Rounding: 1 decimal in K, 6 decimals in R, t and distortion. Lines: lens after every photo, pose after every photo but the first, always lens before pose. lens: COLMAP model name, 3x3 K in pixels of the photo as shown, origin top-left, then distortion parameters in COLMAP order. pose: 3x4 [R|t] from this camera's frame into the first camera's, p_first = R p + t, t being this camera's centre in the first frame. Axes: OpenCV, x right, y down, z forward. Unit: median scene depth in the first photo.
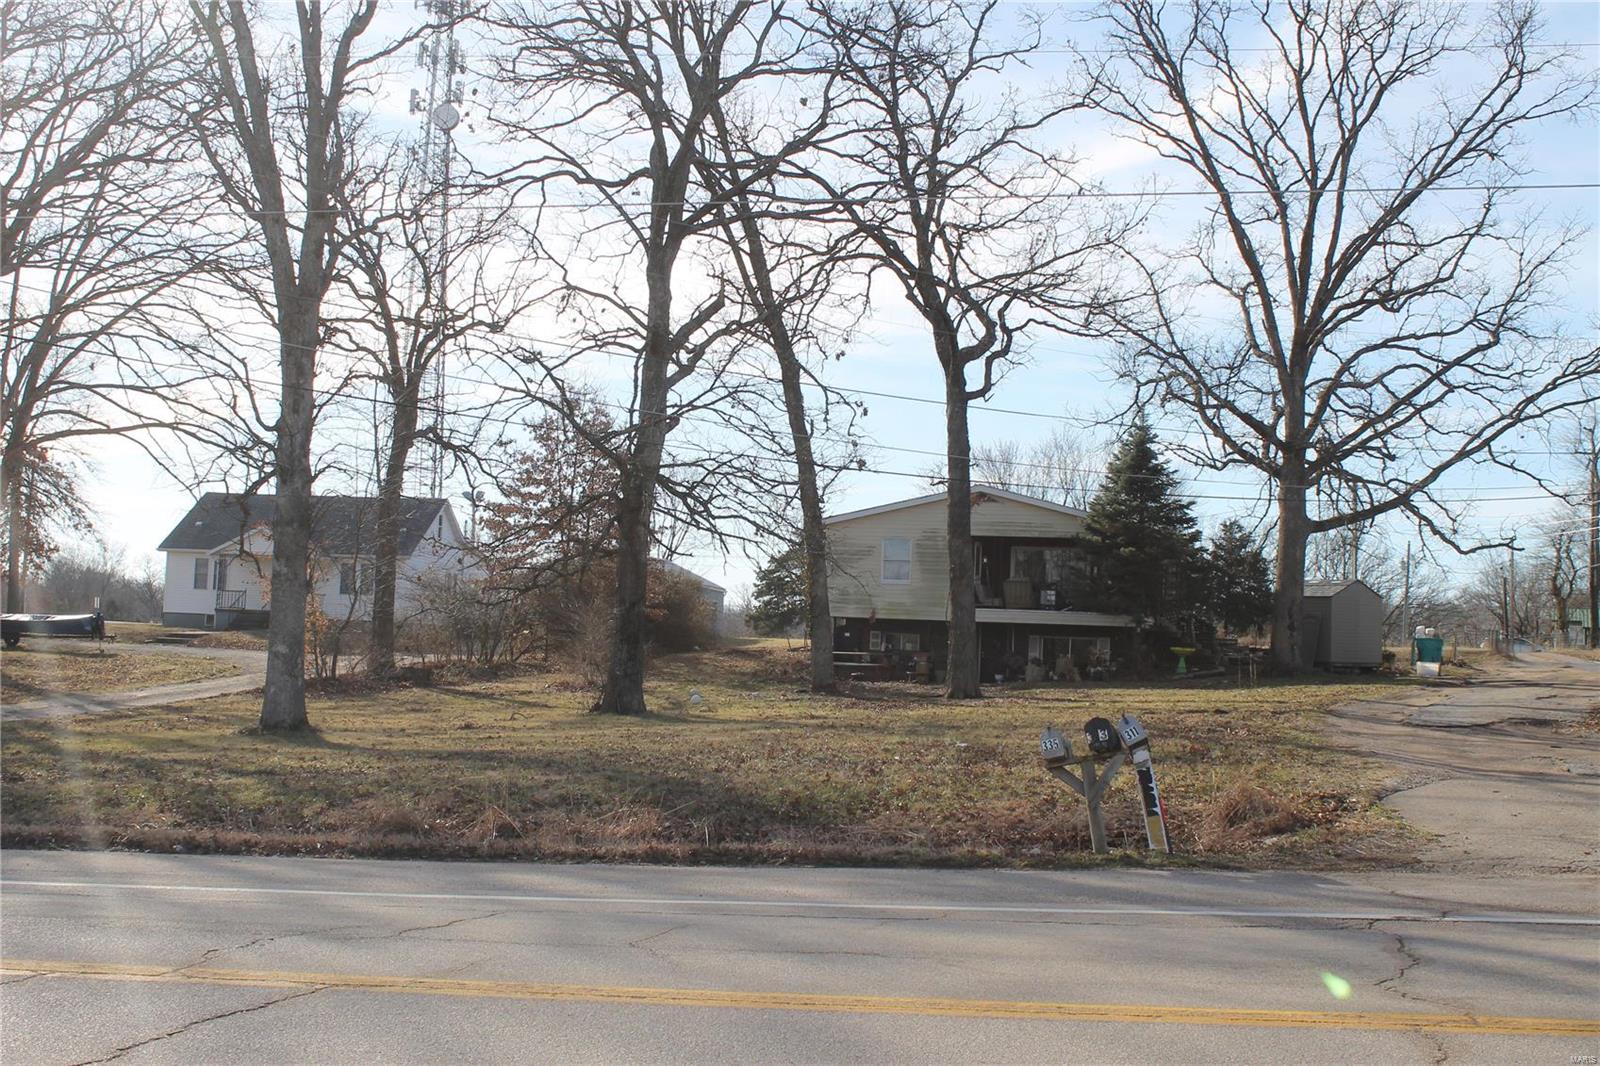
lens RADIAL K [[1977.4, 0, 803.9], [0, 1977.4, 531.2], [0, 0, 1]] dist [-0.049698, 0.000000]
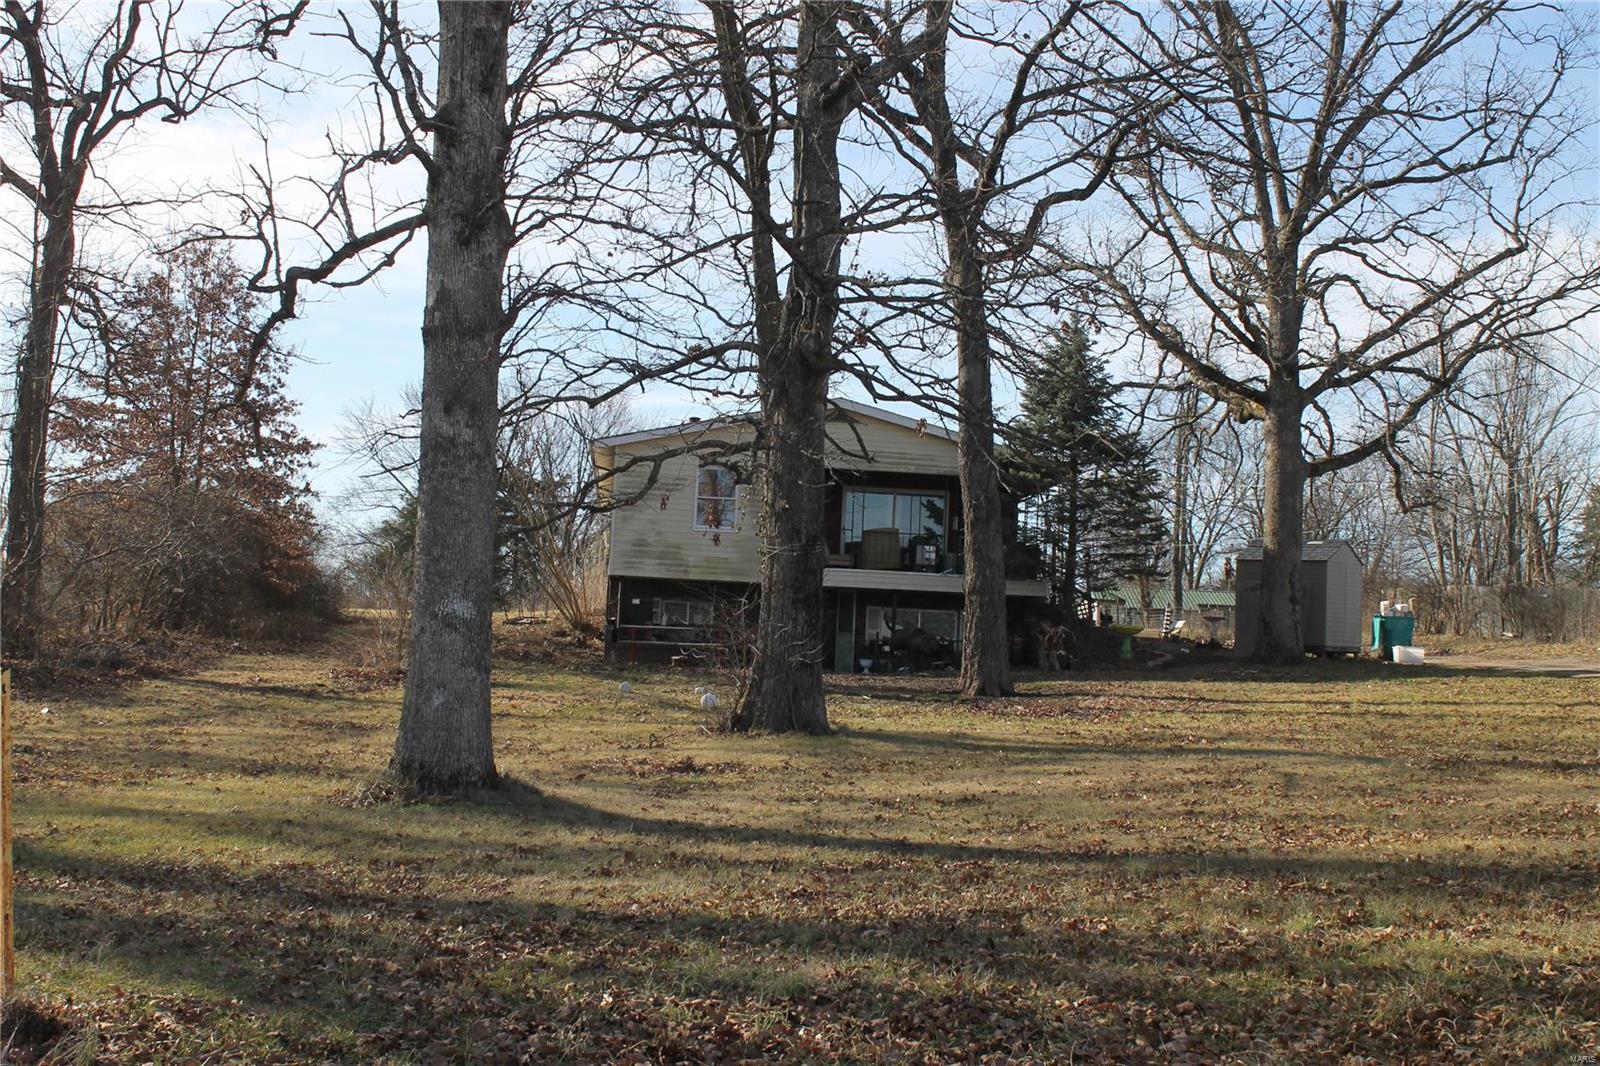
lens RADIAL K [[2088.8, 0, 804.5], [0, 2088.8, 539.4], [0, 0, 1]] dist [-0.054635, 0.000000]
pose [[0.936508, 0.024788, 0.349770, -0.200464], [-0.031535, 0.999410, 0.013608, 0.019119], [-0.349227, -0.023774, 0.936737, 0.294757]]
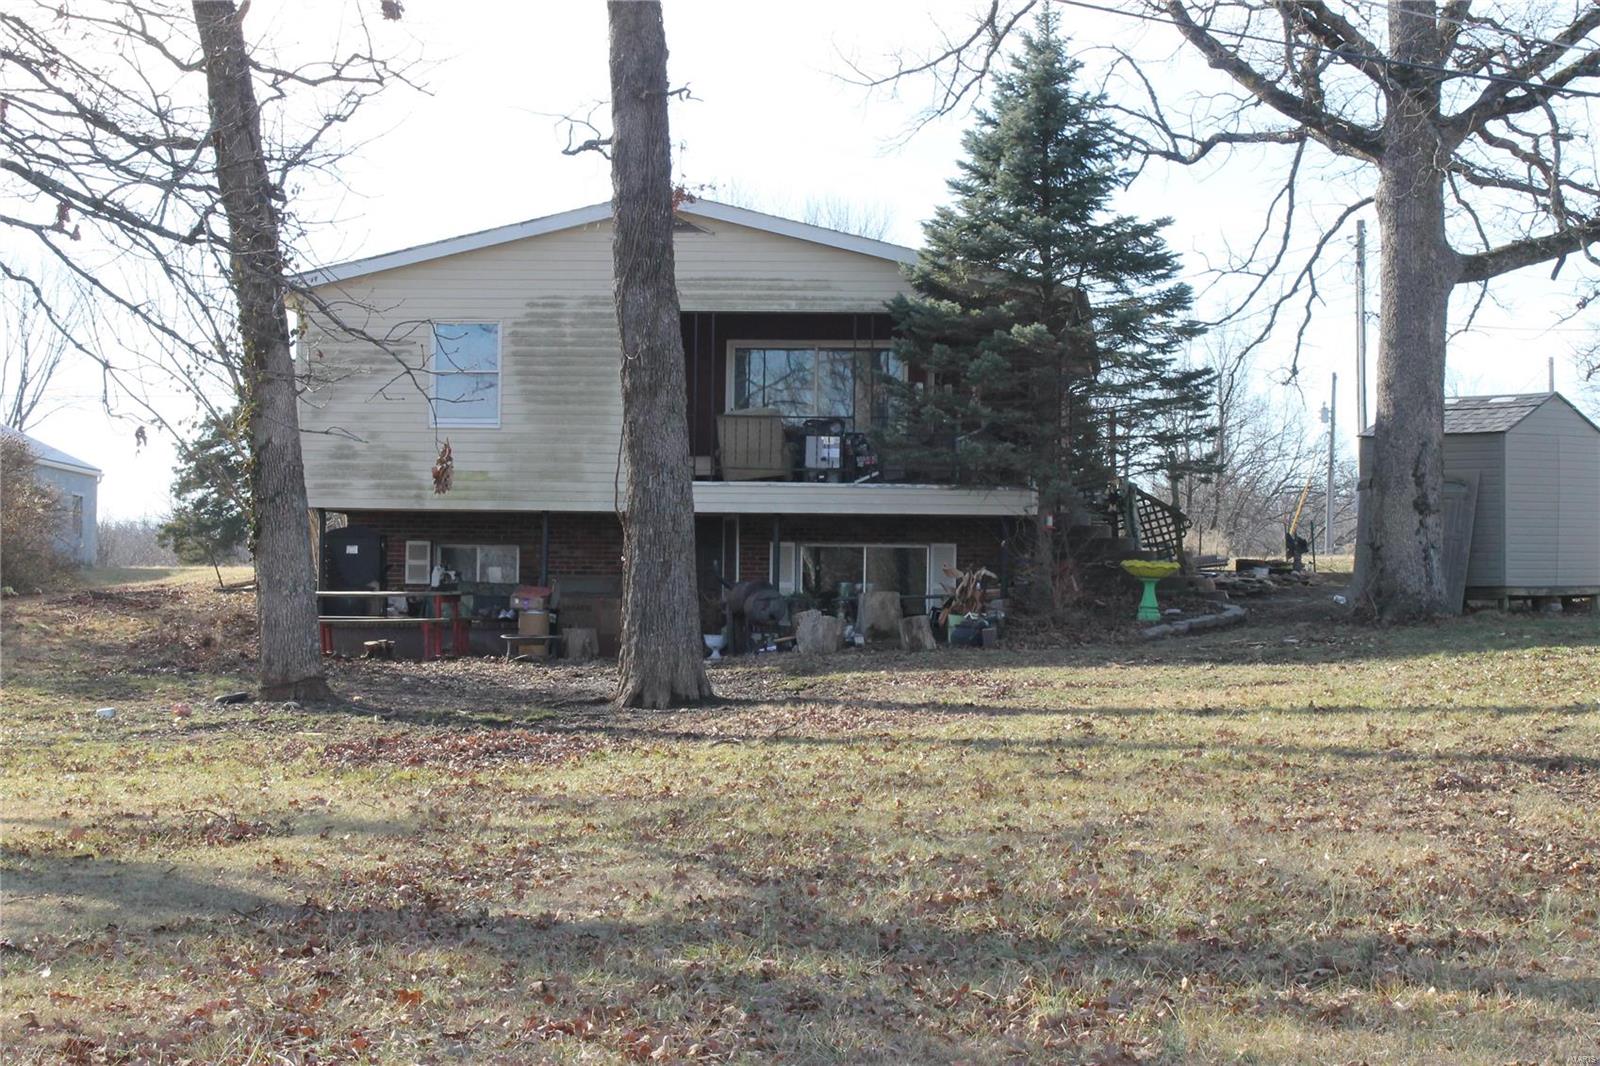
lens RADIAL K [[3091.2, 0, 801.7], [0, 3091.2, 524.3], [0, 0, 1]] dist [0.061069, 0.000000]
pose [[0.985773, -0.021759, 0.166670, 0.006763], [0.014810, 0.998973, 0.042824, 0.020993], [-0.167431, -0.039746, 0.985082, 0.350912]]
